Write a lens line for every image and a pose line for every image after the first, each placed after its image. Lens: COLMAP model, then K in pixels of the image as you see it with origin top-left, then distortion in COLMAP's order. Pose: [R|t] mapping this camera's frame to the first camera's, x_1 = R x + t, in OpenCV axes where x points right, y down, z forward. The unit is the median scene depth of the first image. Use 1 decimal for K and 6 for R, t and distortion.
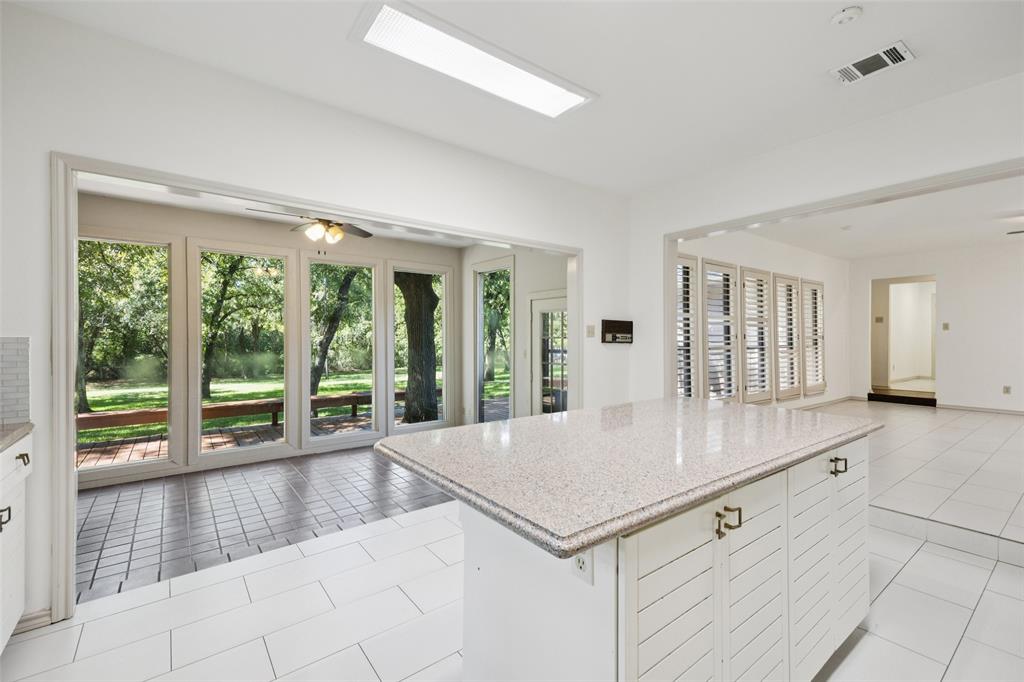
lens RADIAL K [[441.0, 0, 513.7], [0, 441.0, 340.3], [0, 0, 1]] dist [0.021063, -0.001272]
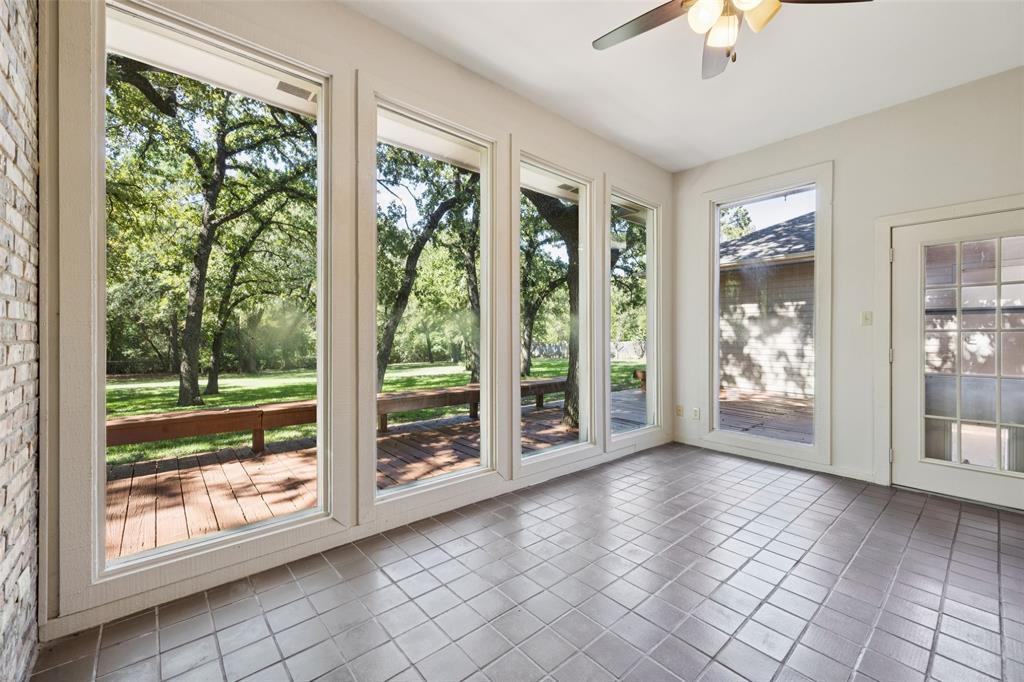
lens RADIAL K [[417.2, 0, 509.8], [0, 417.2, 335.5], [0, 0, 1]] dist [0.009896, 0.000187]
pose [[0.998628, 0.002562, 0.052295, -0.136669], [-0.002180, 0.999970, -0.007371, 0.016396], [-0.052312, 0.007246, 0.998604, 0.122028]]
